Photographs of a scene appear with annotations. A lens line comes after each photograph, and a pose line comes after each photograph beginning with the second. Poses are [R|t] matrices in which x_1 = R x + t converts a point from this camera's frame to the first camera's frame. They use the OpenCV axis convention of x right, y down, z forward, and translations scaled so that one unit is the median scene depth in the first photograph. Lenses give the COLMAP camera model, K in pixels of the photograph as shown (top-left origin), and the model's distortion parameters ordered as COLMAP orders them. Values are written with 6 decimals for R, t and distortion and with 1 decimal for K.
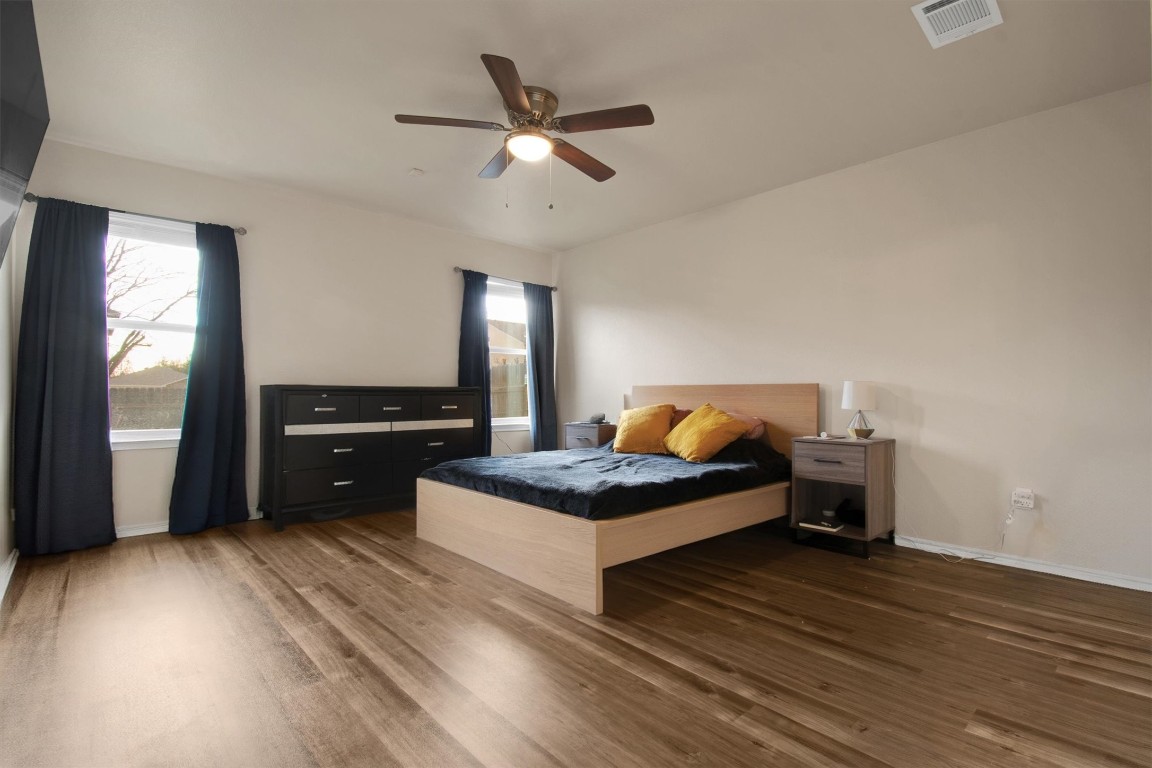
lens RADIAL K [[529.1, 0, 574.5], [0, 529.1, 387.7], [0, 0, 1]] dist [0.003488, -0.000380]
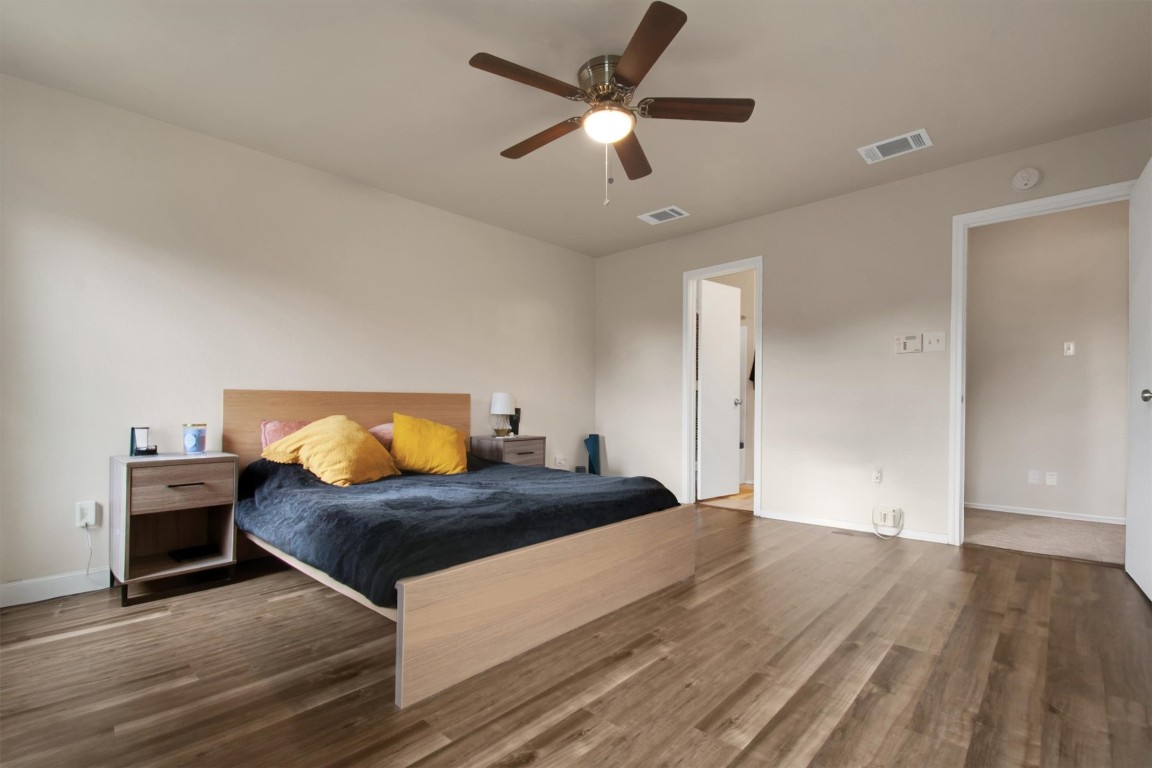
lens RADIAL K [[529.1, 0, 574.4], [0, 529.1, 391.4], [0, 0, 1]] dist [0.003488, -0.000380]
pose [[-0.083666, 0.016952, 0.996350, -1.042863], [-0.015878, 0.999706, -0.018342, 0.005888], [-0.996367, -0.017354, -0.083373, 1.182737]]
